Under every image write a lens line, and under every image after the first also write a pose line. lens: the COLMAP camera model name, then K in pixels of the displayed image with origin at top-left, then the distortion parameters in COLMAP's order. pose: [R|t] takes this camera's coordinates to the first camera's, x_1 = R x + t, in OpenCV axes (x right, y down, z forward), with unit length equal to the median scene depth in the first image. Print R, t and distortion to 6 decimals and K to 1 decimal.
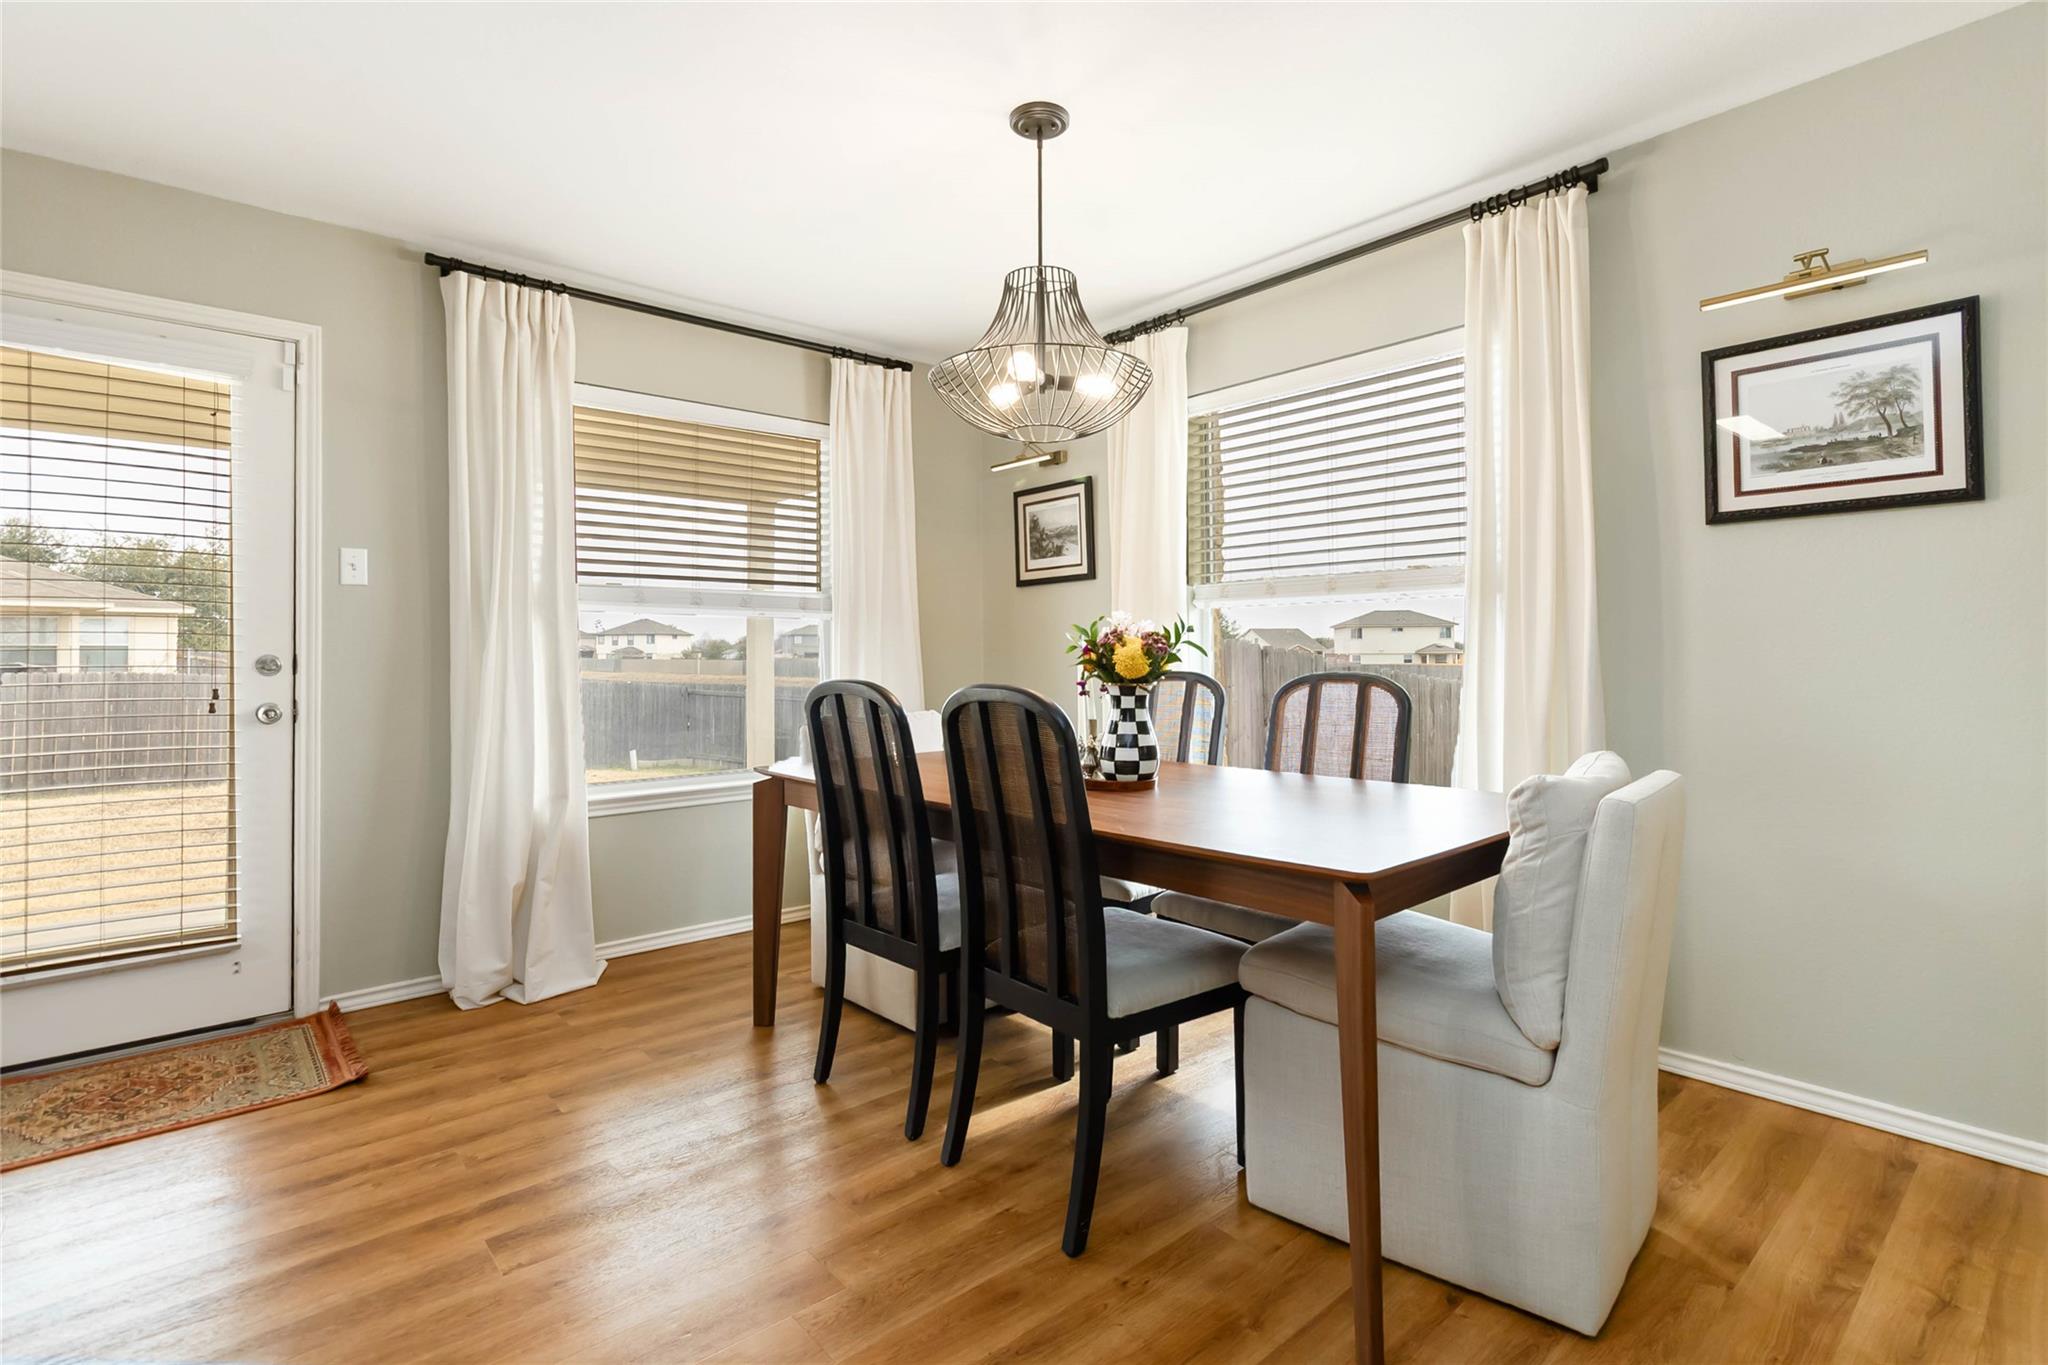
lens RADIAL K [[971.0, 0, 1026.8], [0, 971.0, 662.6], [0, 0, 1]] dist [0.007882, 0.001173]
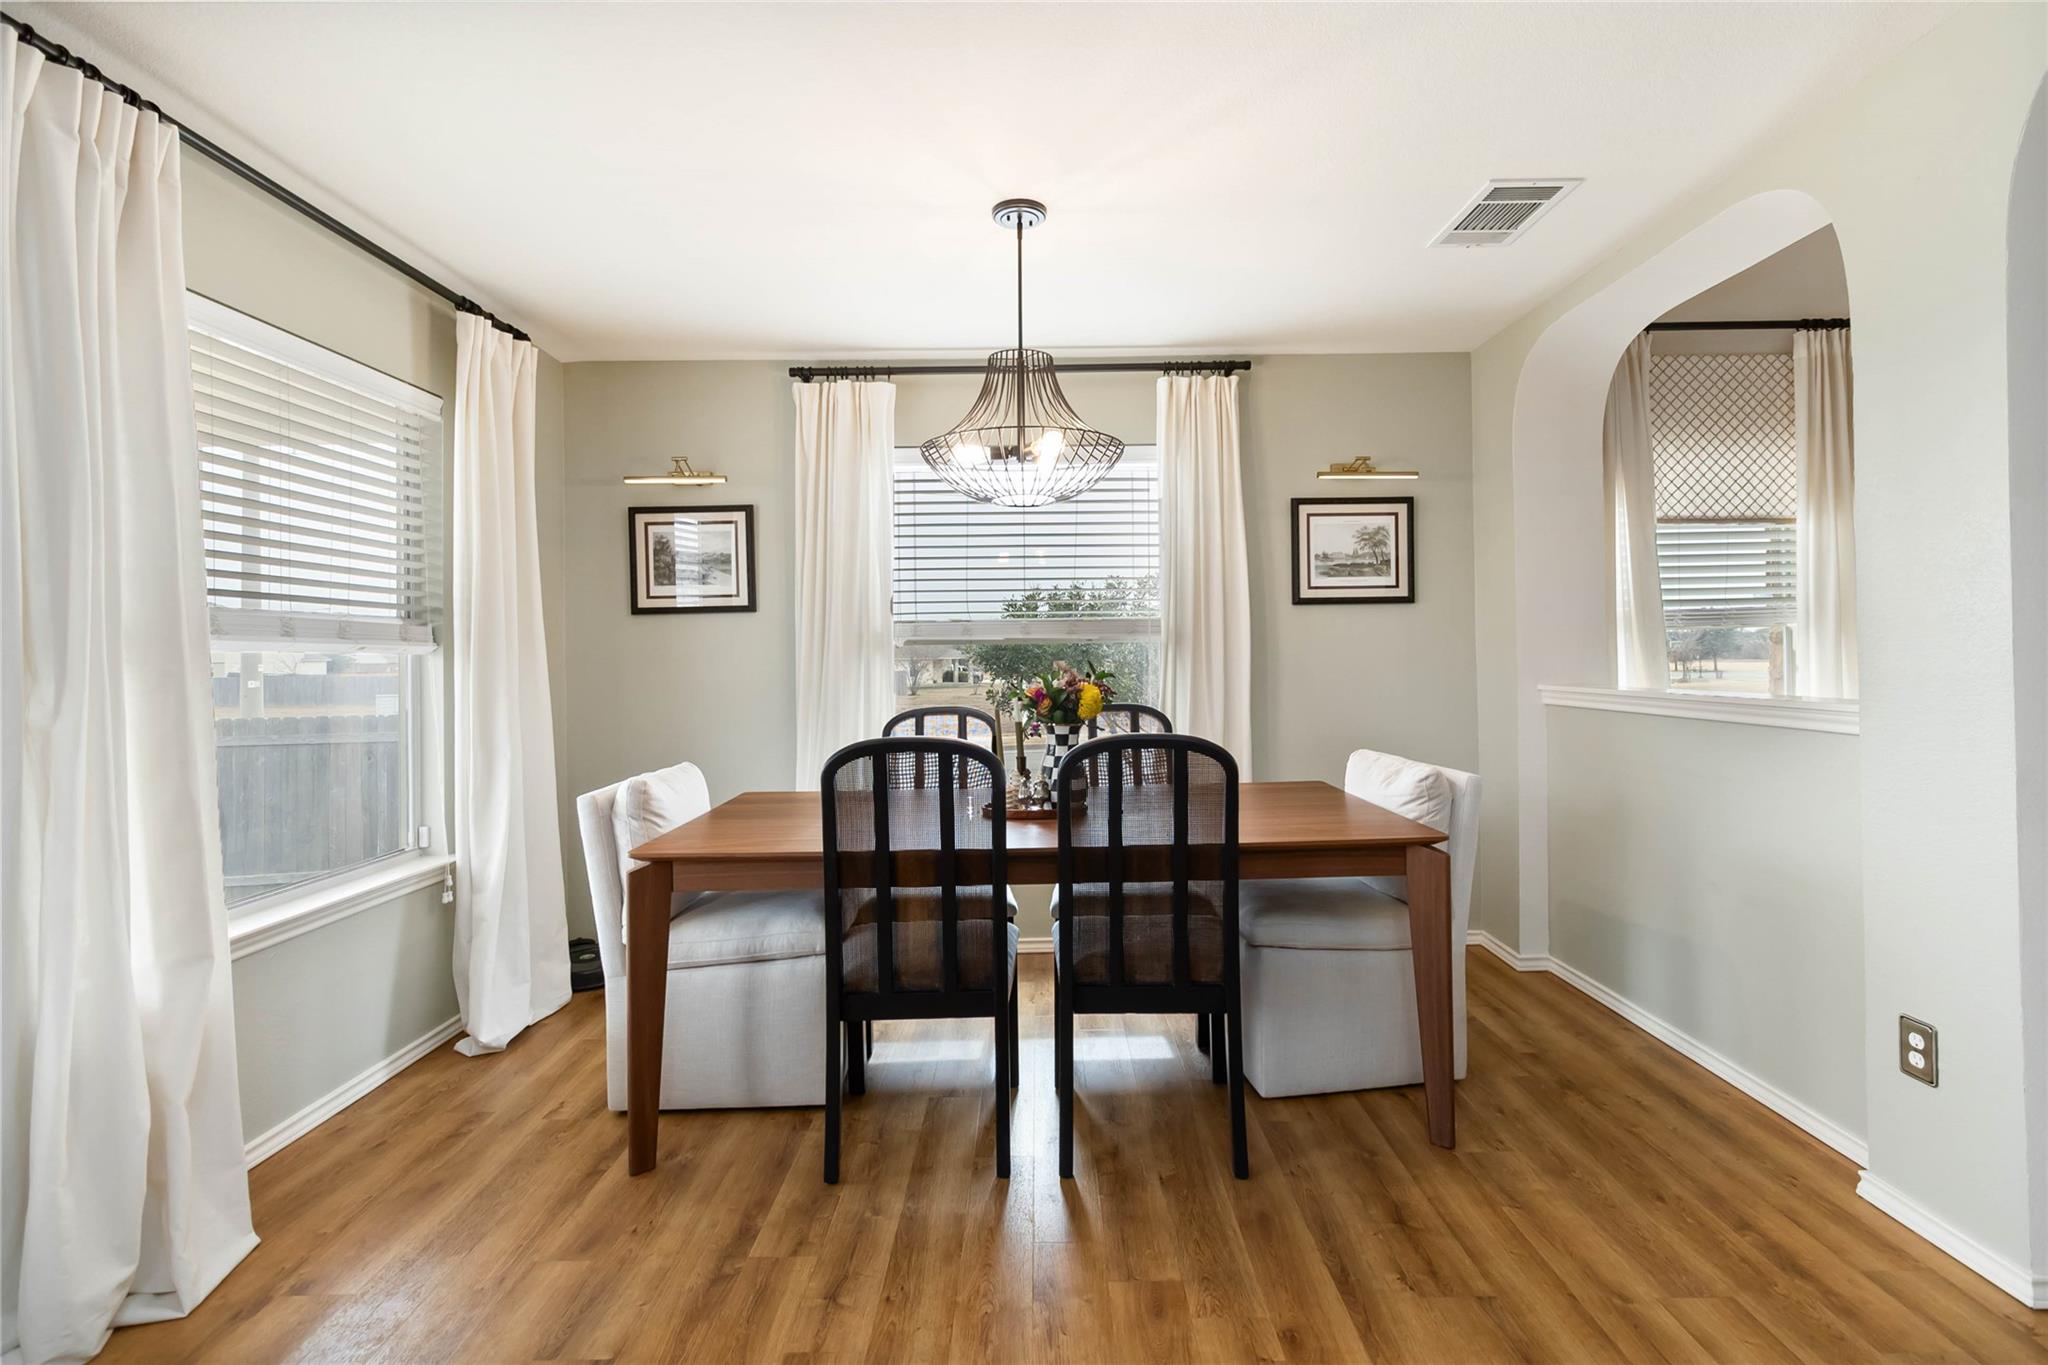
lens RADIAL K [[971.0, 0, 1028.2], [0, 971.0, 672.6], [0, 0, 1]] dist [0.007882, 0.001173]
pose [[0.655495, -0.016922, 0.755010, -0.815928], [0.015947, 0.999836, 0.008565, -0.050256], [-0.755031, 0.006426, 0.655657, 0.277754]]
